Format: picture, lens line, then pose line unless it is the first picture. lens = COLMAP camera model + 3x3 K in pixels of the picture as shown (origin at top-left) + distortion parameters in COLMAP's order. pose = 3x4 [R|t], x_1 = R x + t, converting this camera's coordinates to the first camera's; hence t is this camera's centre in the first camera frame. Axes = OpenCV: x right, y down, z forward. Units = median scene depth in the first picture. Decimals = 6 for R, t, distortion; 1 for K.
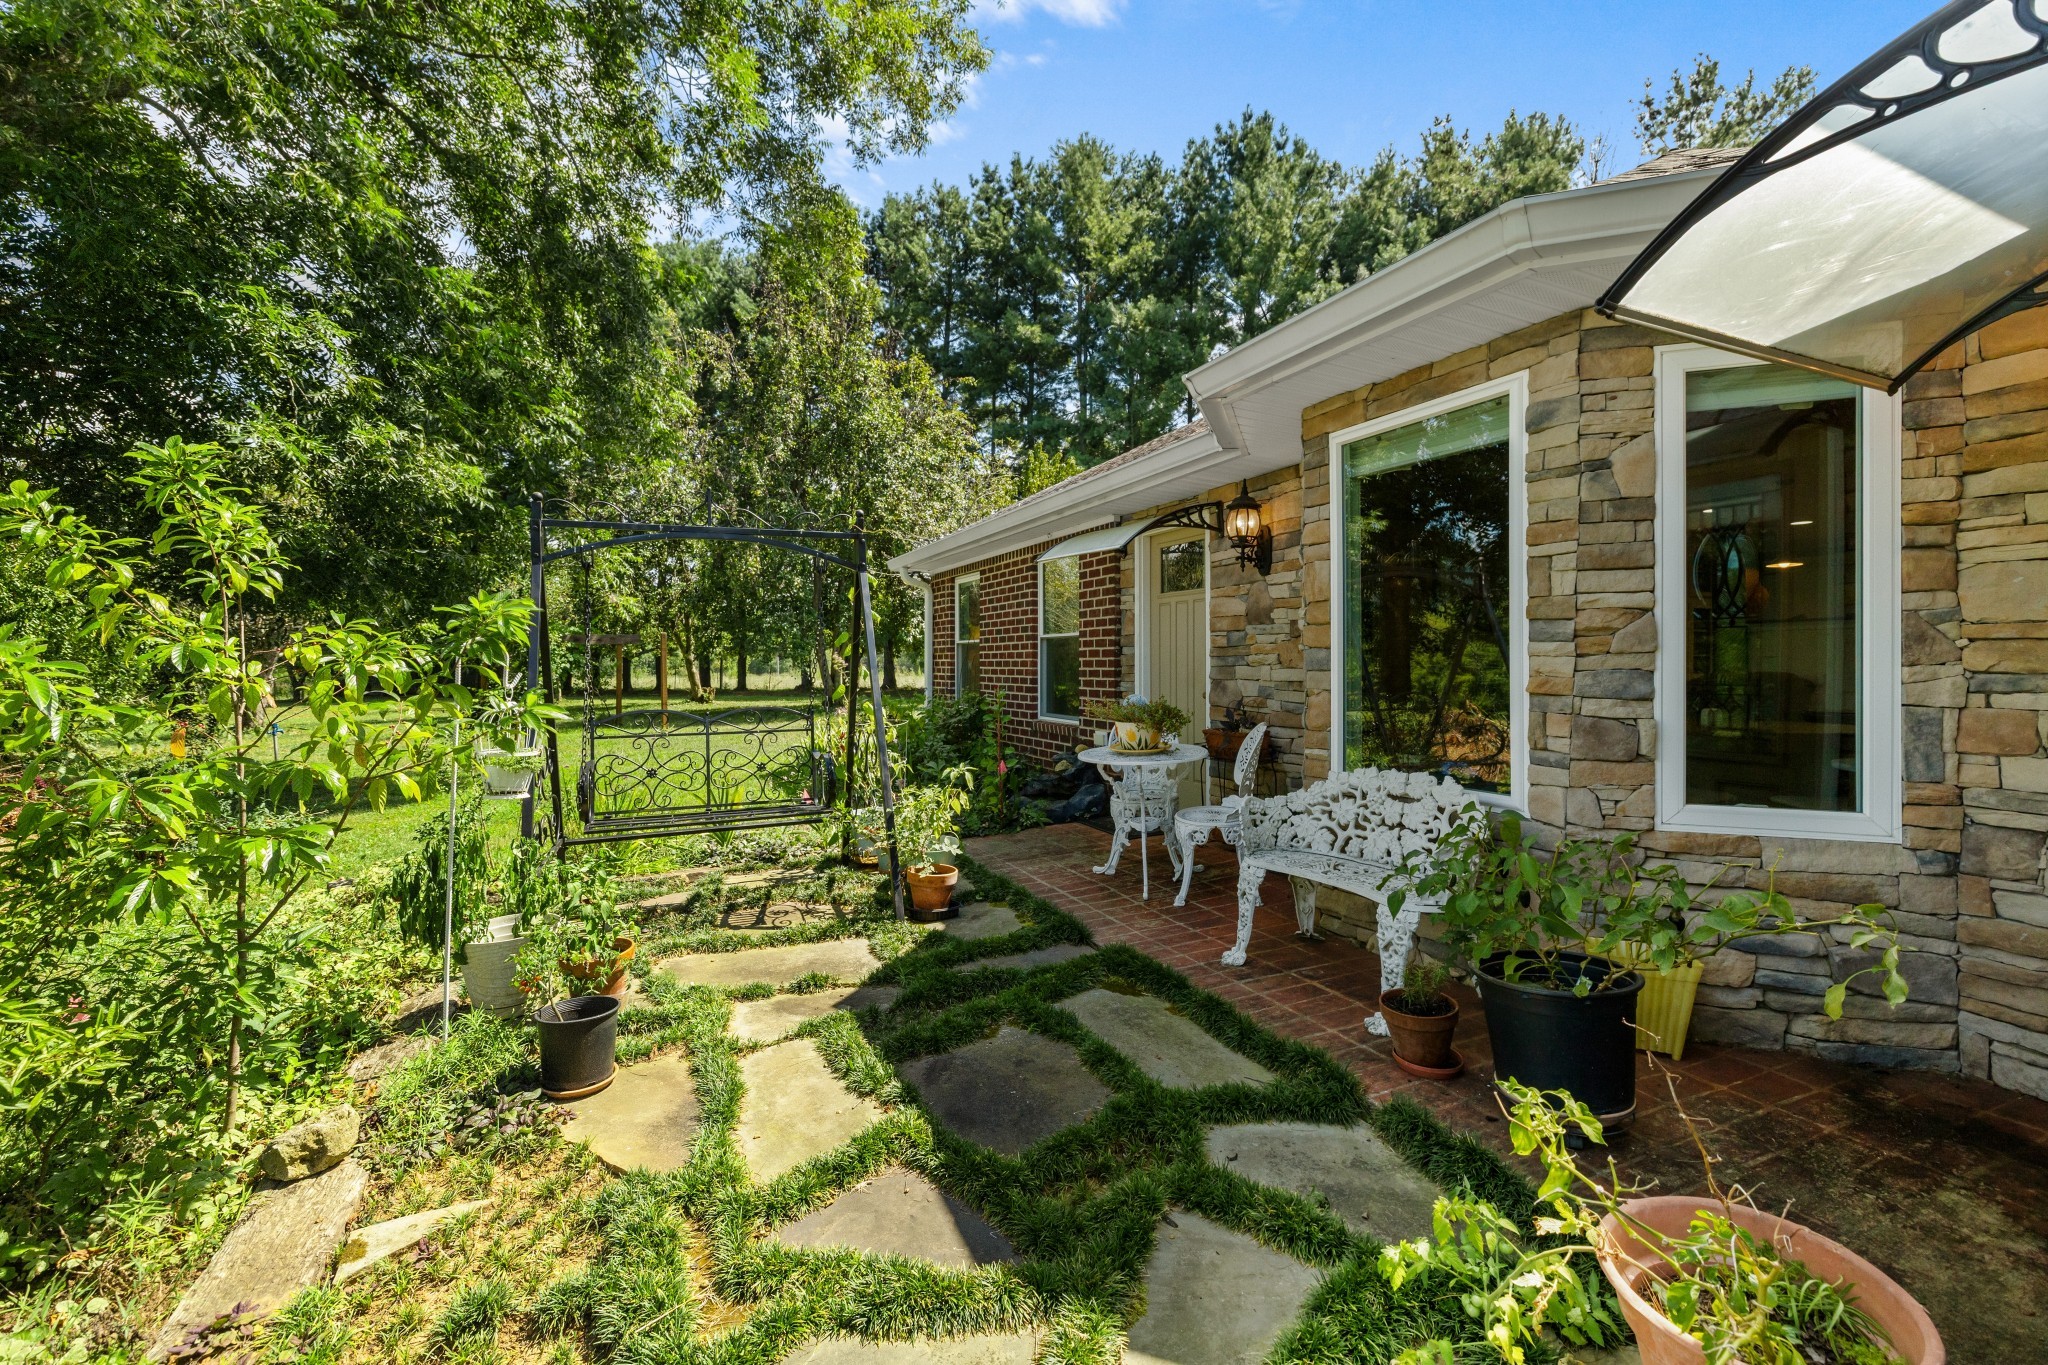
lens RADIAL K [[873.2, 0, 1032.1], [0, 873.2, 668.5], [0, 0, 1]] dist [0.000342, -0.000015]
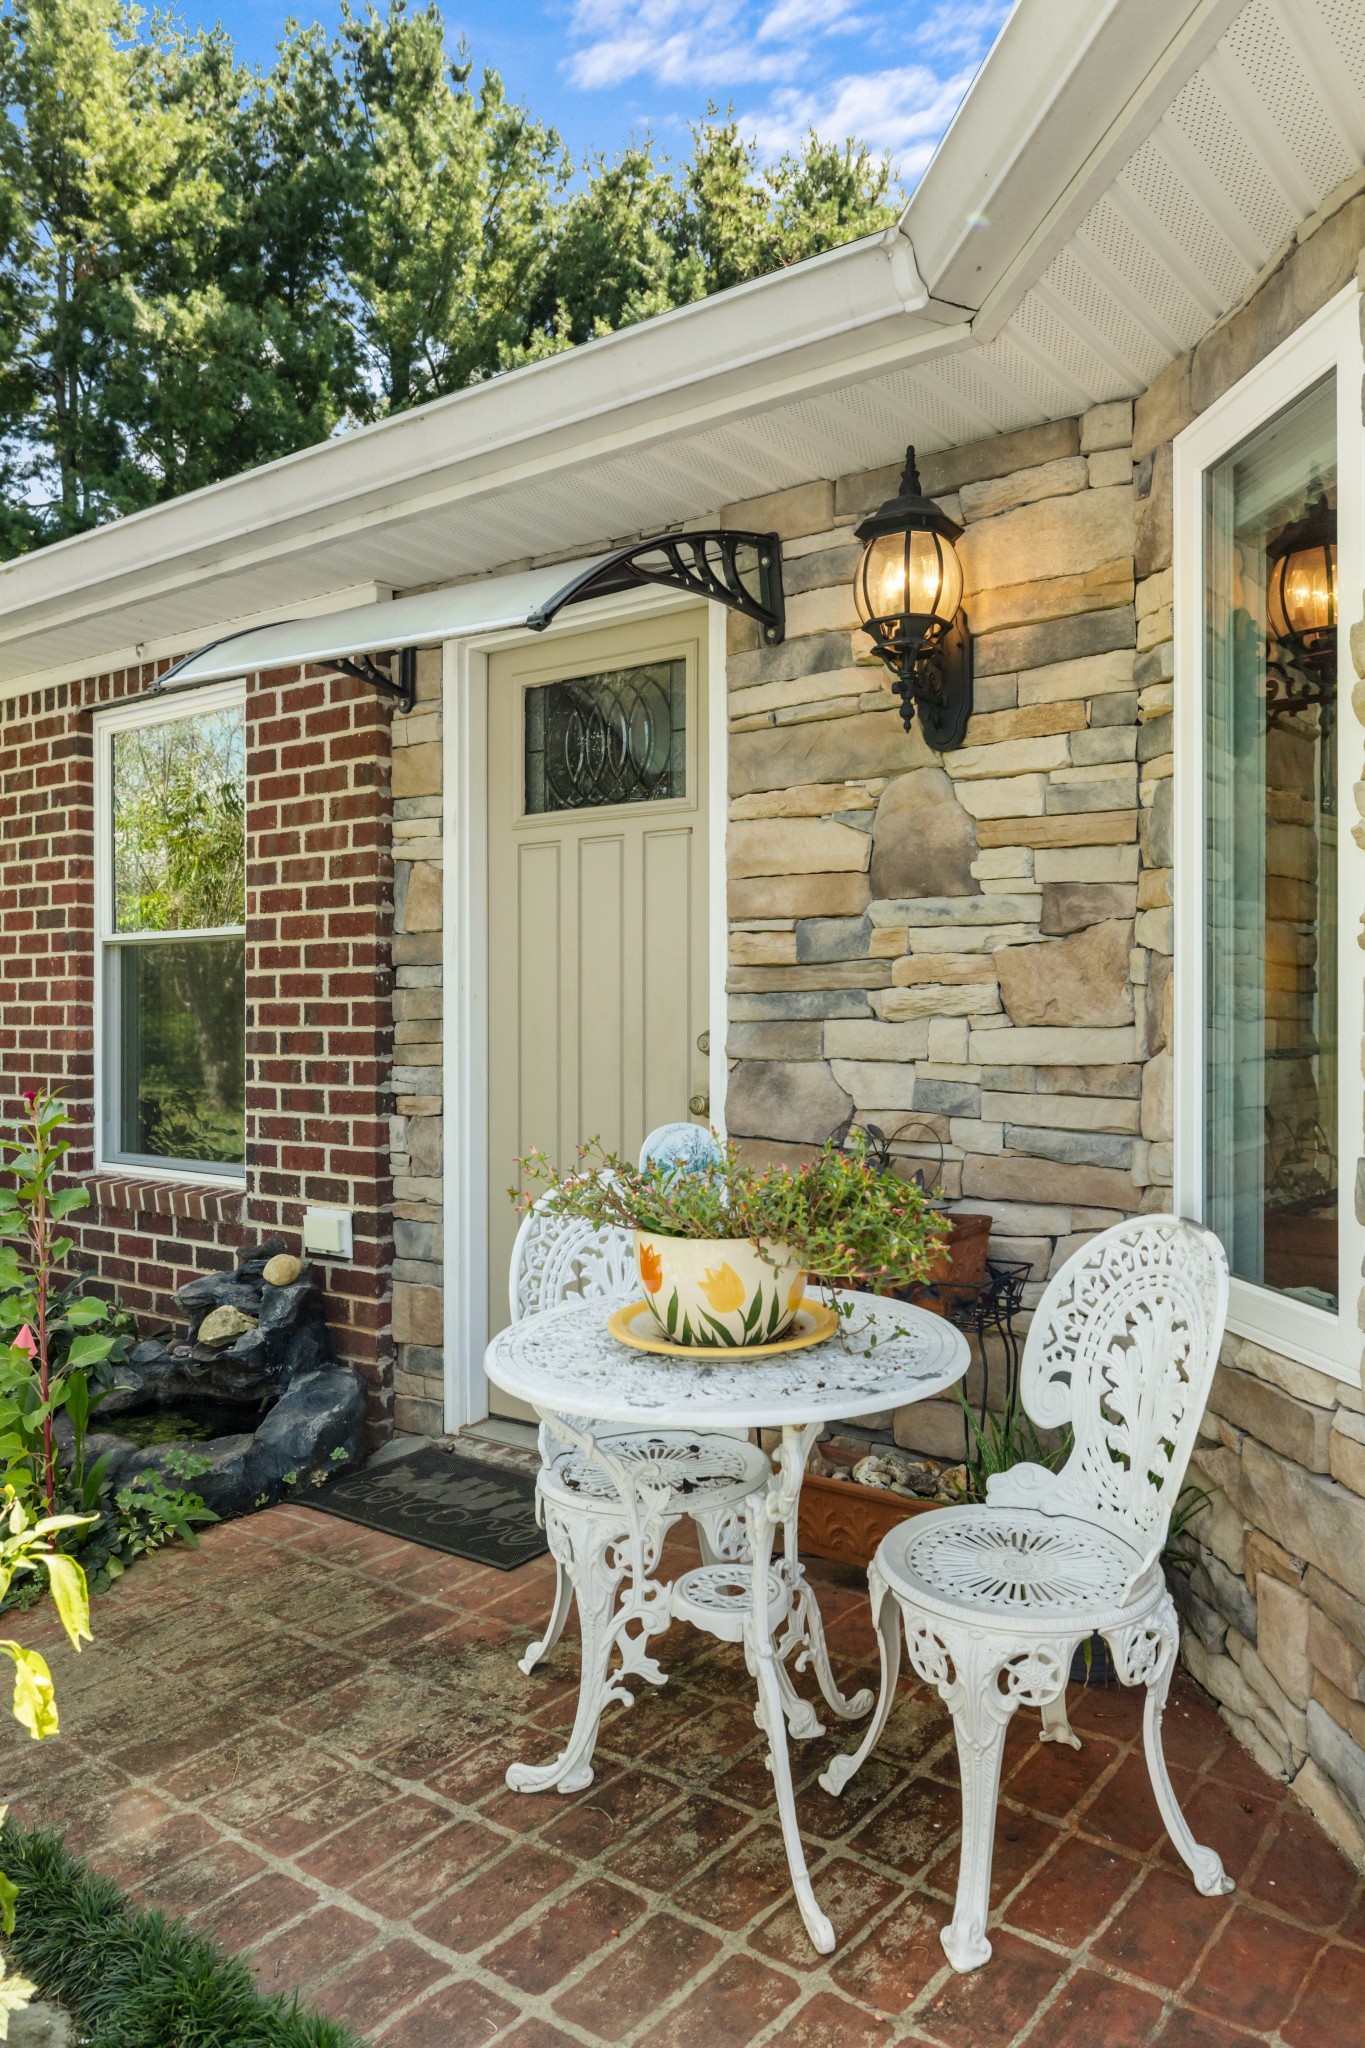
lens RADIAL K [[1471.6, 0, 682.5], [0, 1471.6, 1024.0], [0, 0, 1]] dist [-0.004844, -0.003297]
pose [[0.888711, -0.005310, 0.458438, -0.018509], [0.004961, 0.999986, 0.001965, -0.000632], [-0.458442, 0.000528, 0.888724, 0.119292]]
